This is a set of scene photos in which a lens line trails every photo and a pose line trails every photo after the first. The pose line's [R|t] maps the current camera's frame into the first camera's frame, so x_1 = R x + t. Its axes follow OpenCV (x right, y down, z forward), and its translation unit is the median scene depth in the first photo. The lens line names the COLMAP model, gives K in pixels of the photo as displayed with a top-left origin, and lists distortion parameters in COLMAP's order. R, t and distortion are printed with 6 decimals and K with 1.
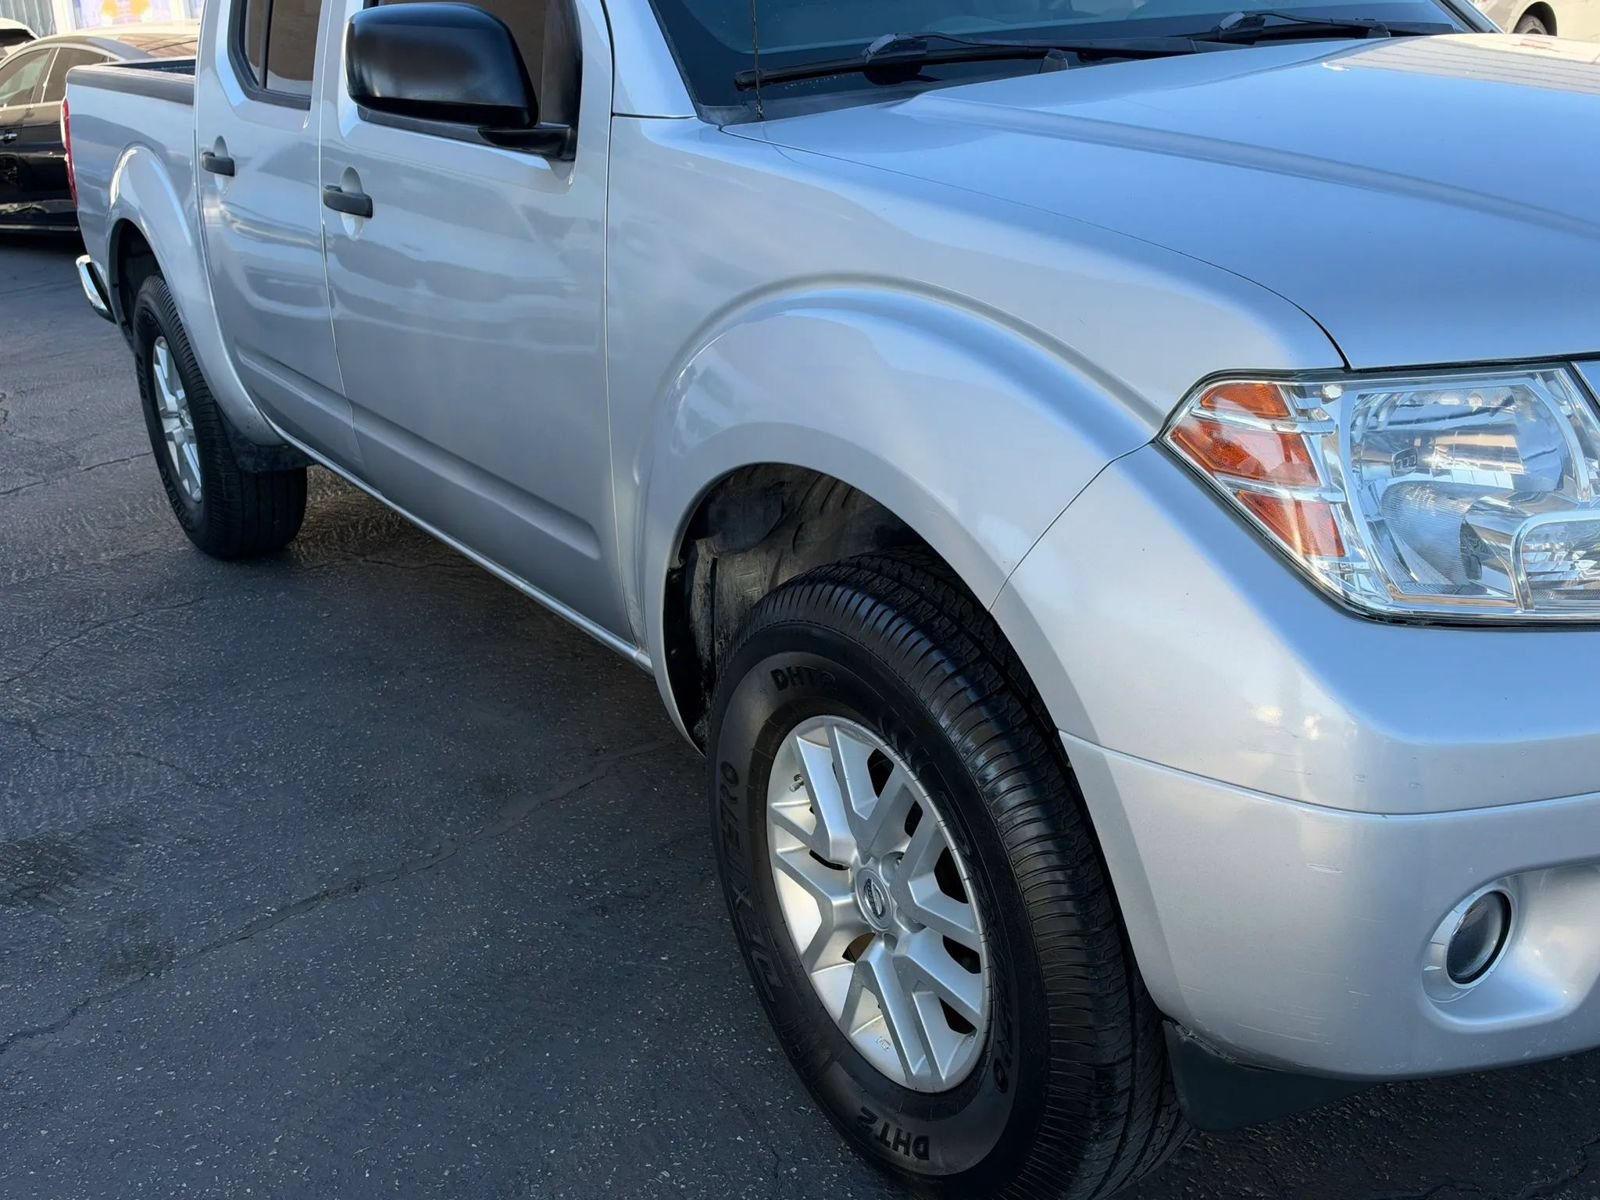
lens RADIAL K [[1716.6, 0, 800.0], [0, 1716.6, 605.5], [0, 0, 1]] dist [0.059542, 0.000000]
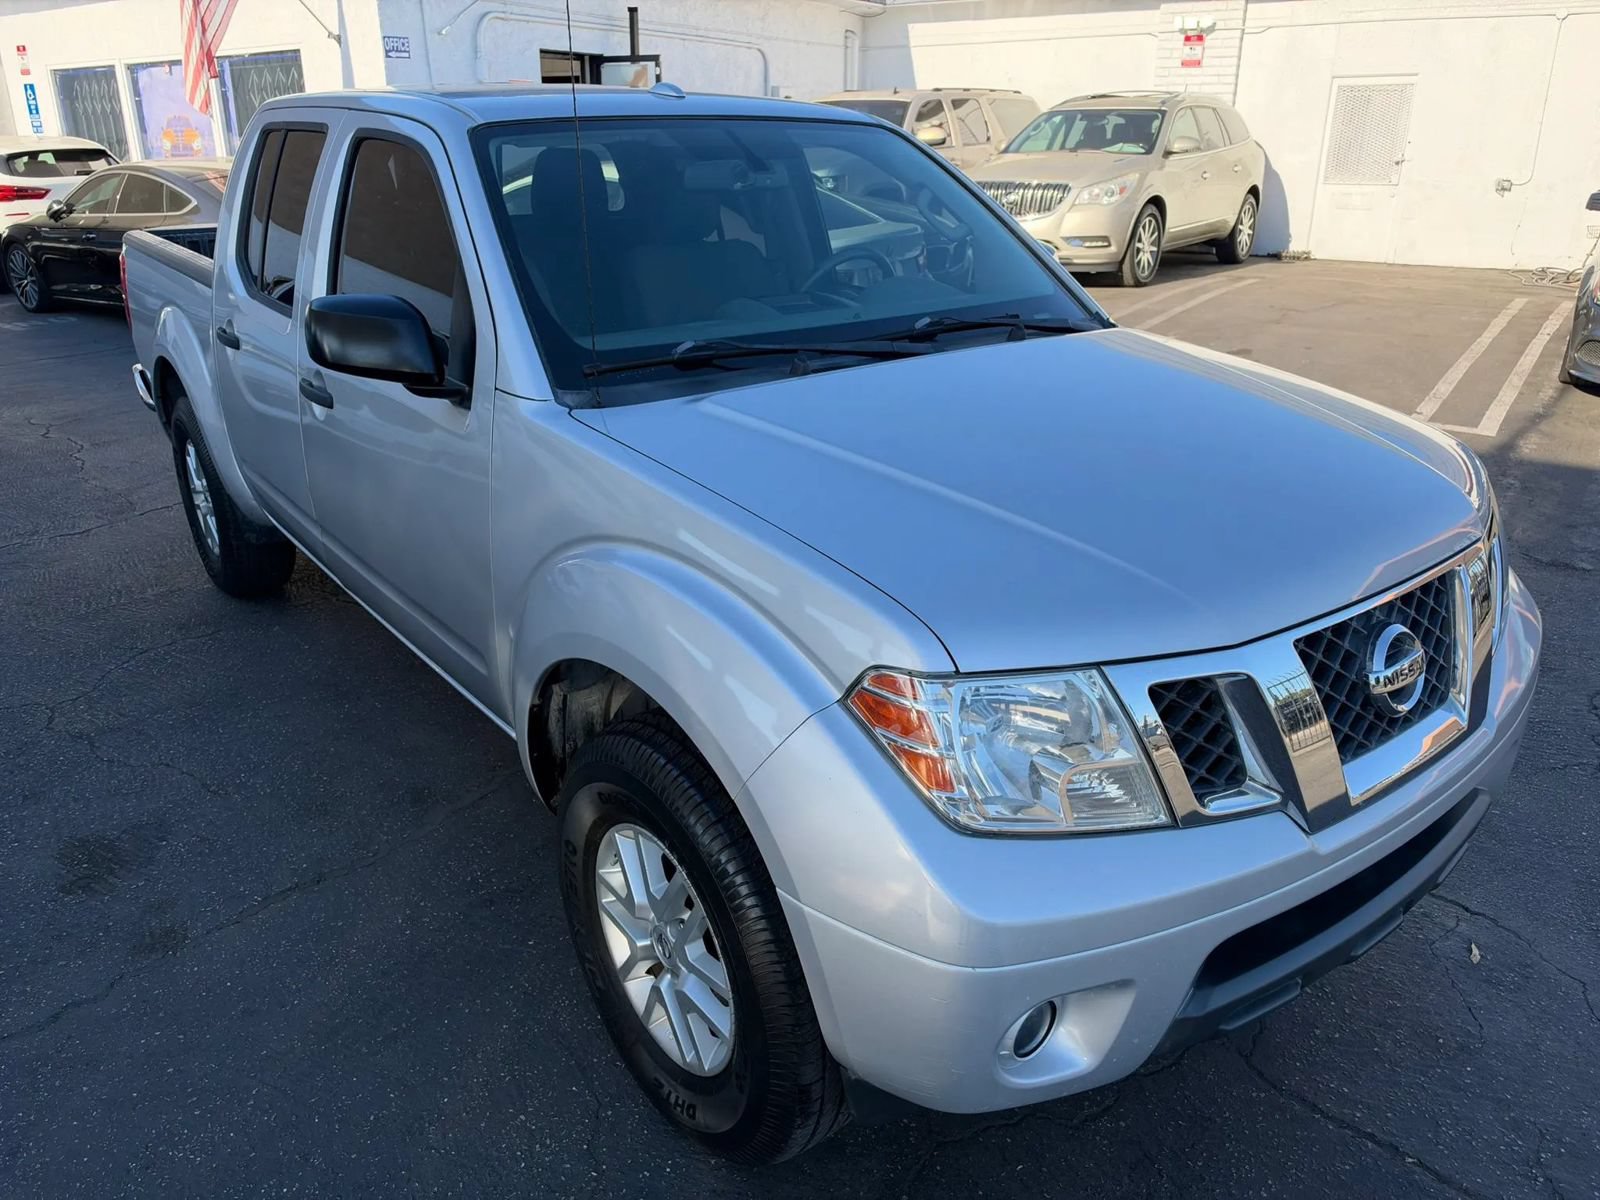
lens RADIAL K [[1179.4, 0, 797.7], [0, 1179.4, 597.7], [0, 0, 1]] dist [-0.015161, 0.000033]
pose [[0.993763, 0.018190, 0.110021, 0.036418], [-0.022693, 0.998949, 0.039816, -0.156017], [-0.109181, -0.042064, 0.993132, -0.010224]]
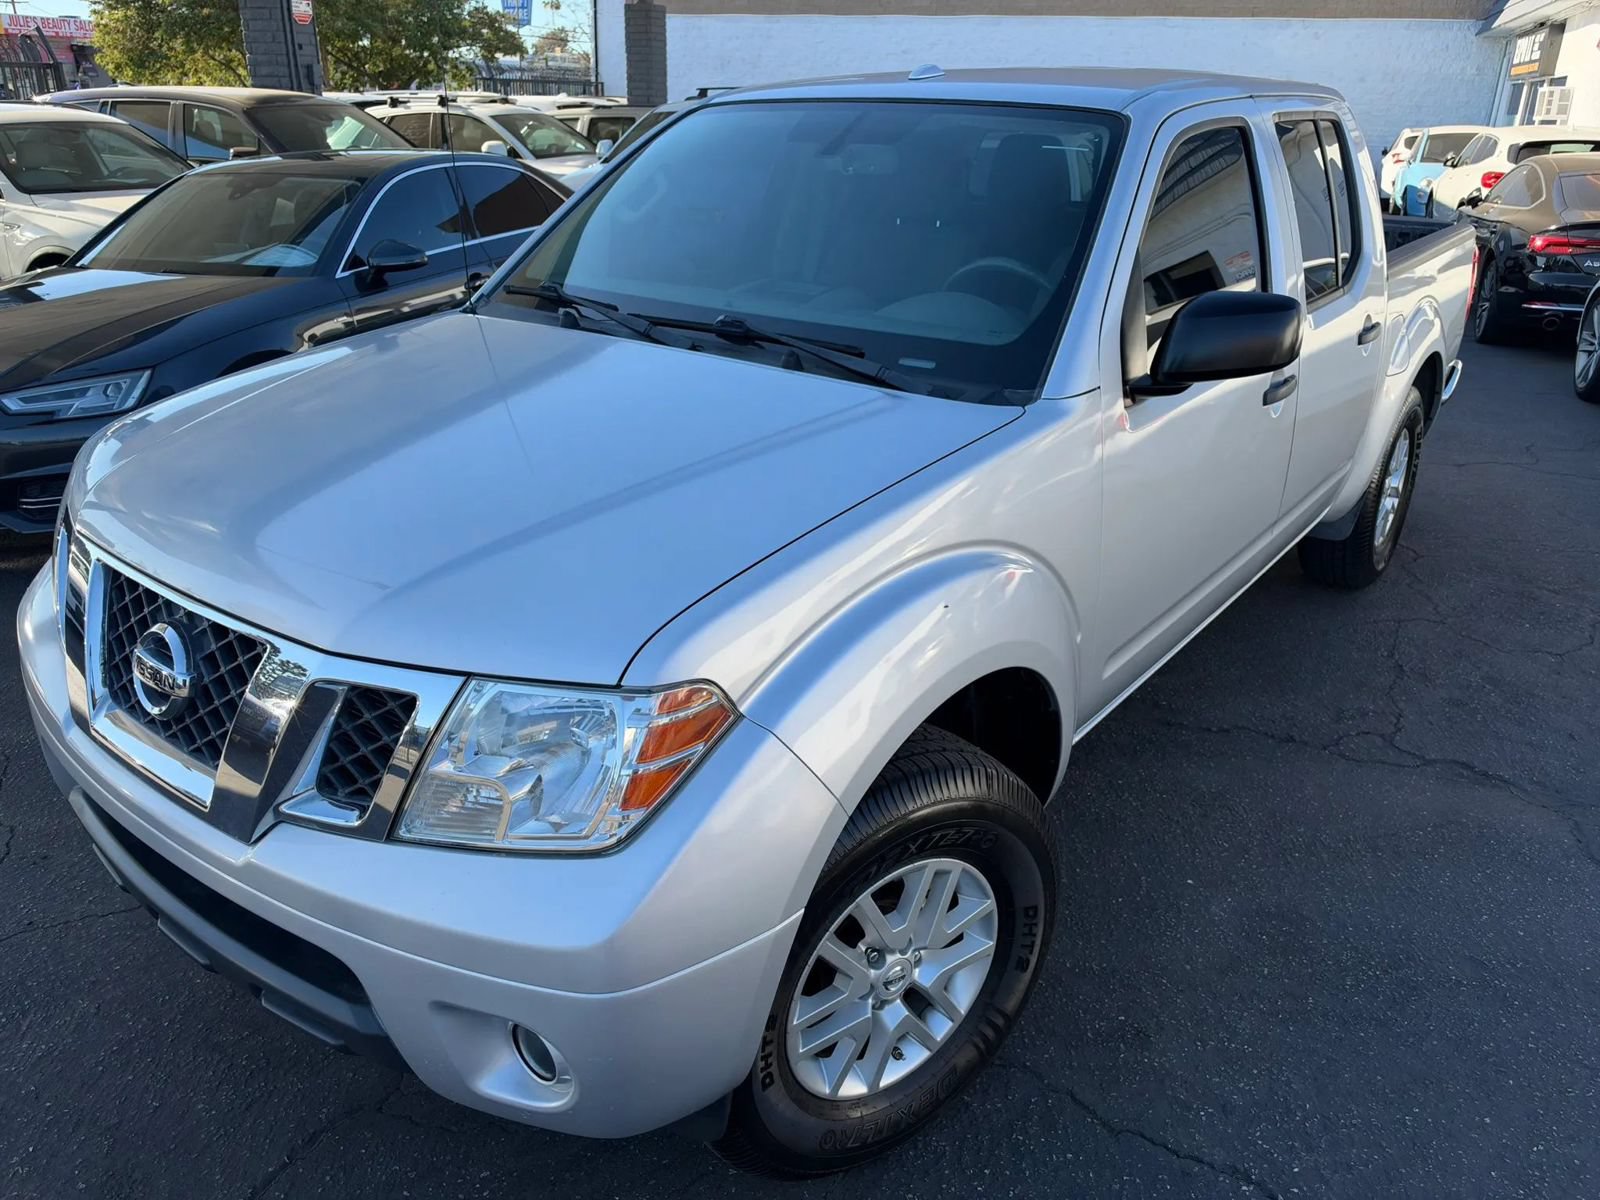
lens RADIAL K [[1179.4, 0, 794.8], [0, 1179.4, 599.9], [0, 0, 1]] dist [-0.015161, 0.000033]
pose [[0.343490, 0.418228, -0.840892, 1.315418], [-0.338152, 0.890393, 0.304718, -0.505404], [0.876167, 0.179682, 0.447266, 0.757543]]
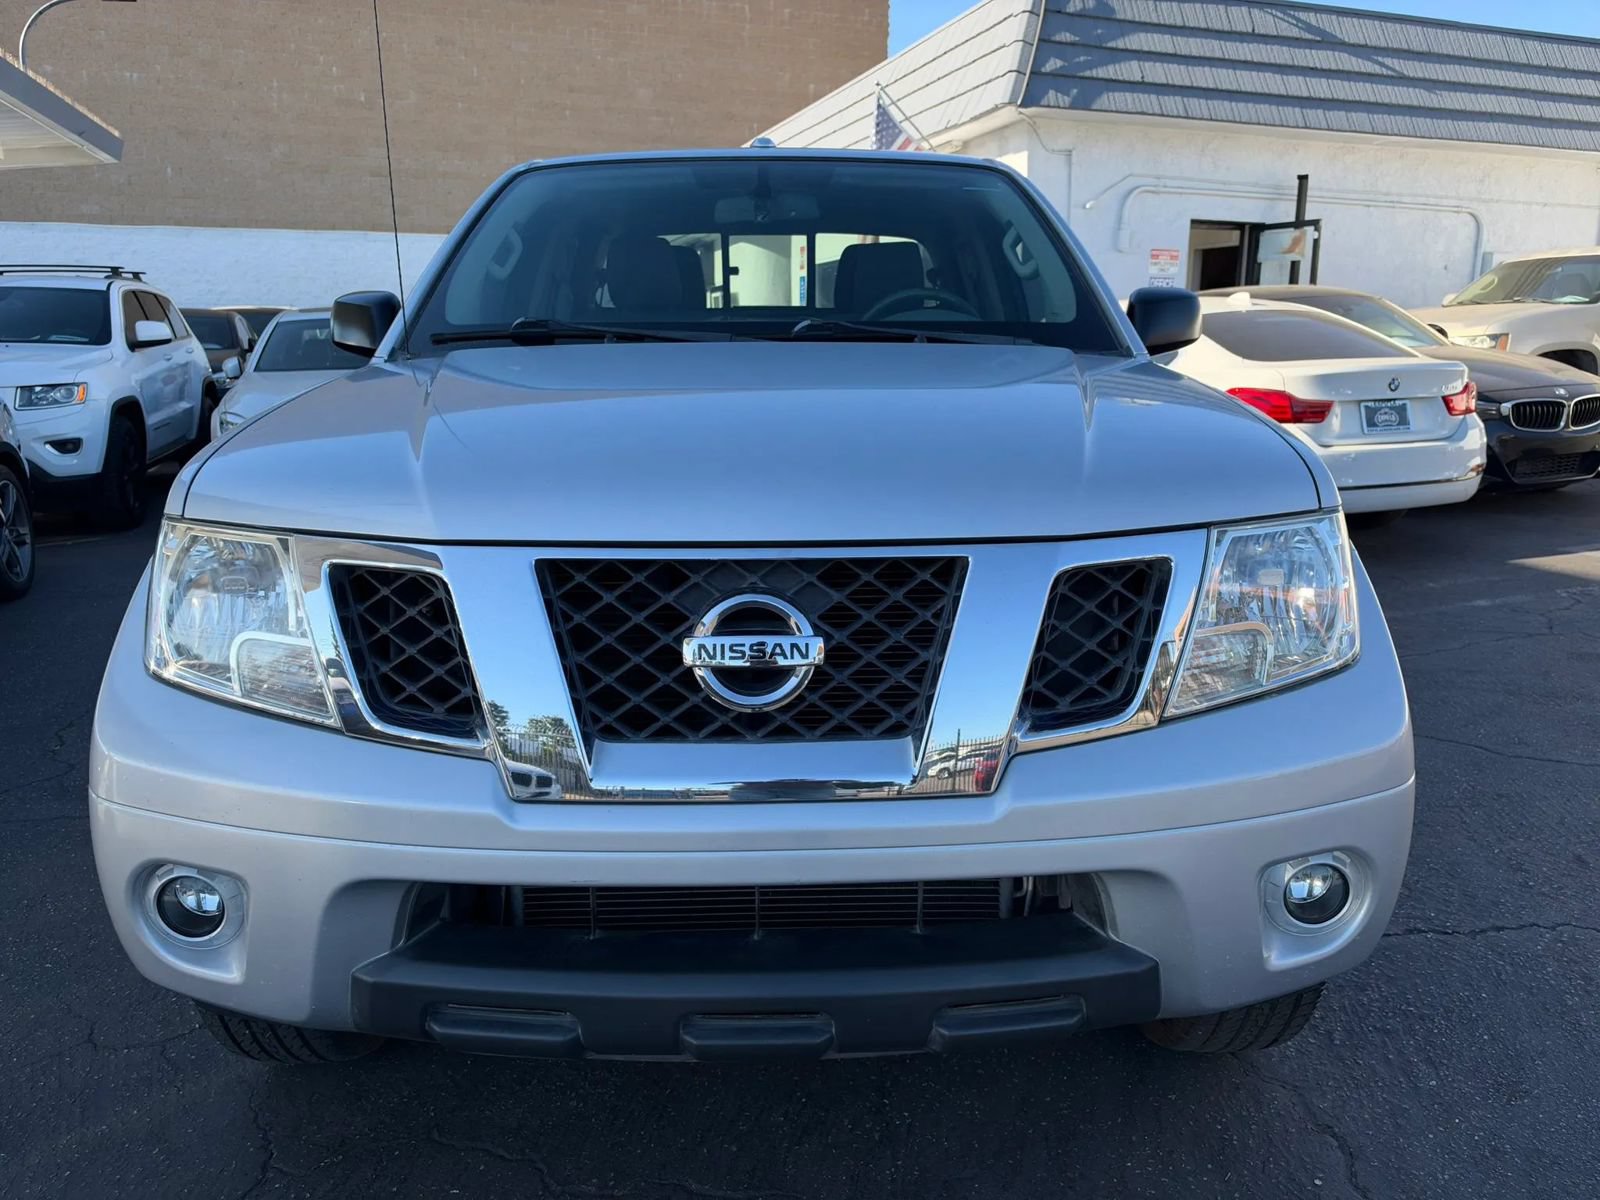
lens RADIAL K [[1179.4, 0, 797.6], [0, 1179.4, 588.9], [0, 0, 1]] dist [-0.015161, 0.000033]
pose [[0.854154, 0.161571, -0.494282, 0.853831], [-0.212971, 0.975827, -0.049050, -0.090321], [0.474409, 0.147164, 0.867917, 0.221757]]
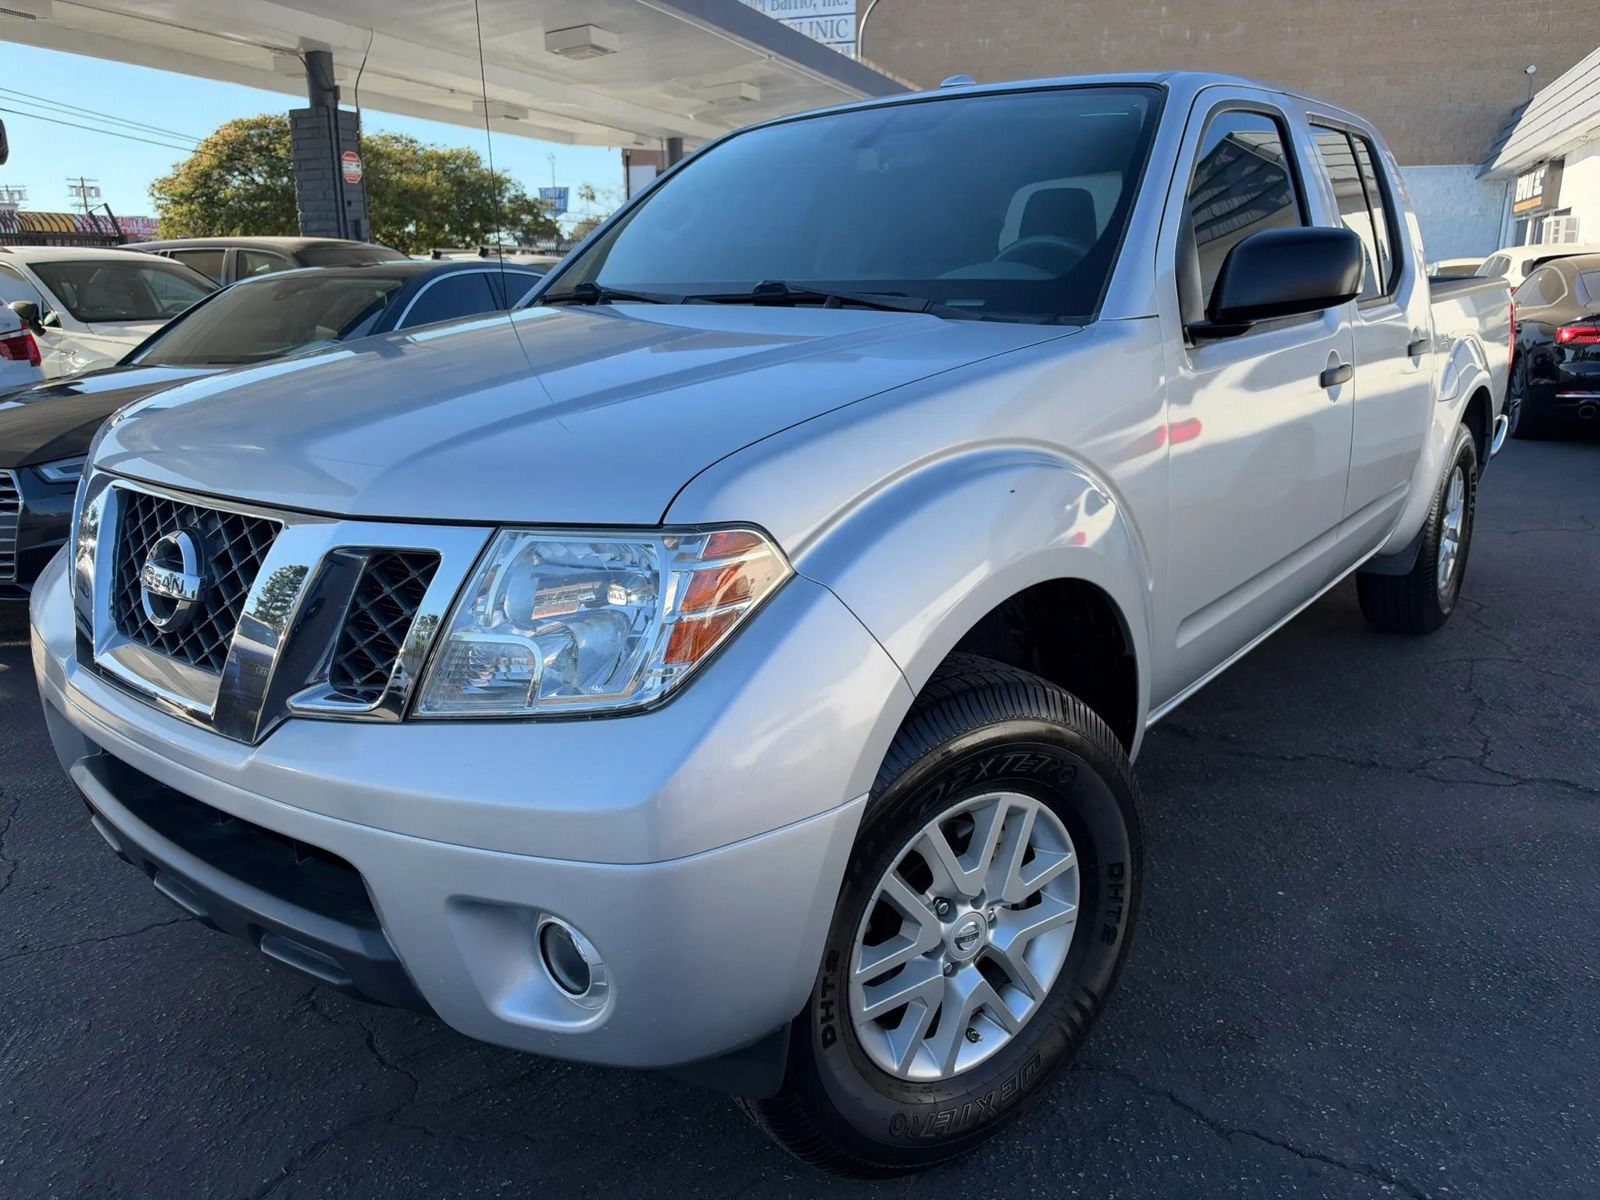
lens RADIAL K [[1179.4, 0, 792.9], [0, 1179.4, 600.5], [0, 0, 1]] dist [-0.015161, 0.000033]
pose [[0.326163, 0.294320, -0.898328, 1.318750], [-0.313673, 0.930152, 0.190859, -0.332558], [0.891755, 0.219530, 0.395701, 0.804748]]
